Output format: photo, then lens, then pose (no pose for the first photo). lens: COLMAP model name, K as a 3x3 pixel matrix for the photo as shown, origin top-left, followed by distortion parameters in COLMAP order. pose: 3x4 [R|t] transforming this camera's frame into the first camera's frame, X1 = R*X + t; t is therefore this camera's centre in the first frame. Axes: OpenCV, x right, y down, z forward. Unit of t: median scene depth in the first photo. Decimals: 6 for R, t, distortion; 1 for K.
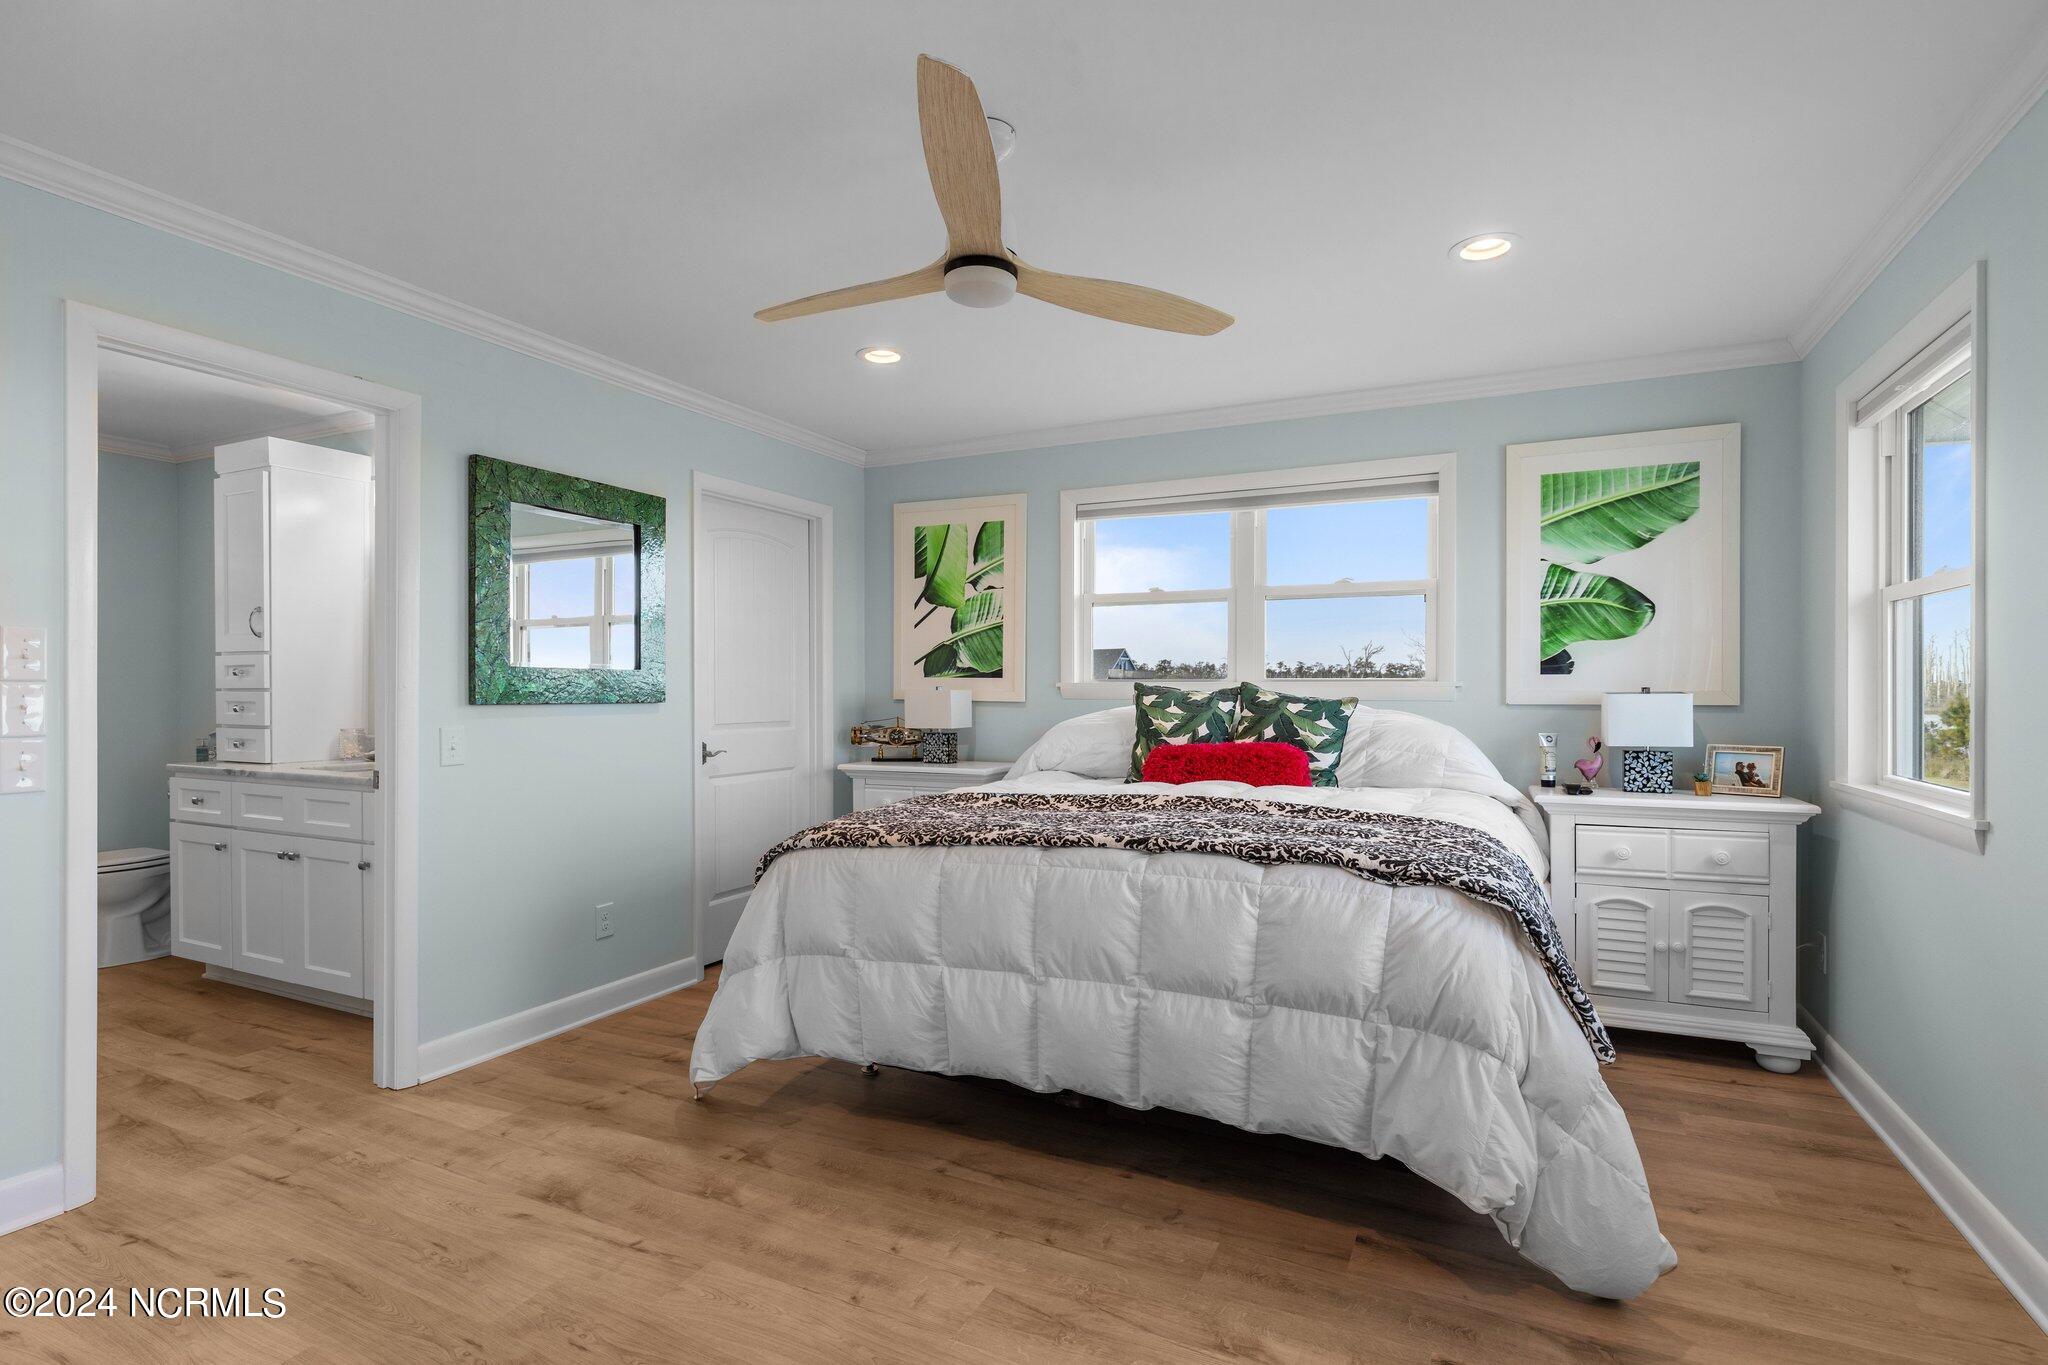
lens RADIAL K [[985.4, 0, 1024.0], [0, 985.4, 682.5], [0, 0, 1]] dist [-0.001060, -0.000063]
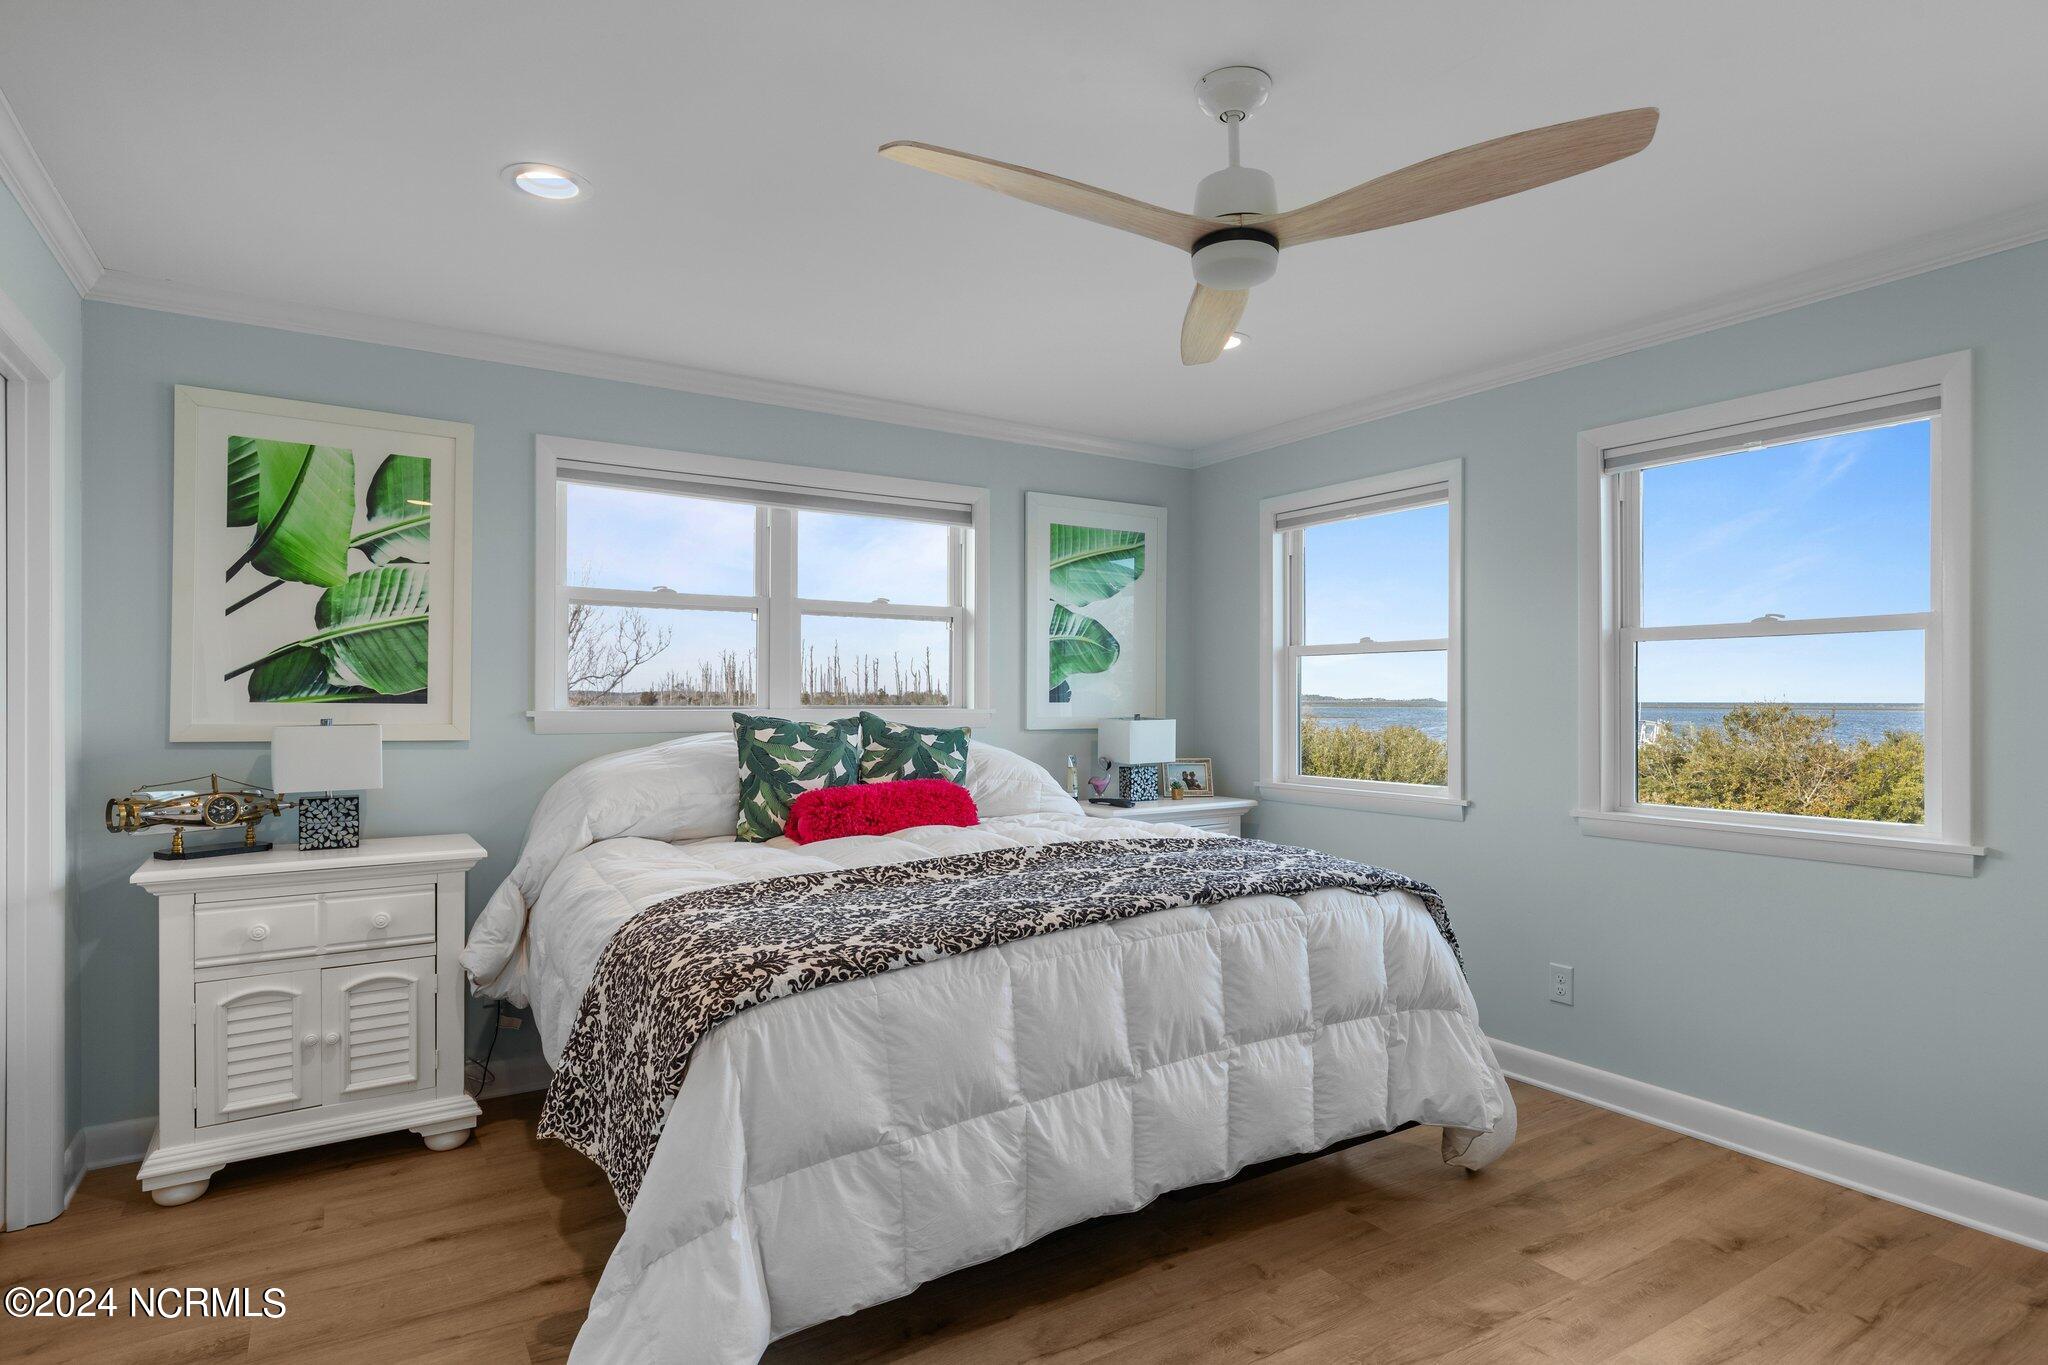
lens RADIAL K [[1090.3, 0, 1024.0], [0, 1090.3, 682.5], [0, 0, 1]] dist [-0.000561, 0.000028]
pose [[0.523119, 0.013129, 0.852159, -0.546791], [-0.007127, 0.999914, -0.011030, -0.017250], [-0.852230, -0.000303, 0.523167, 0.386572]]
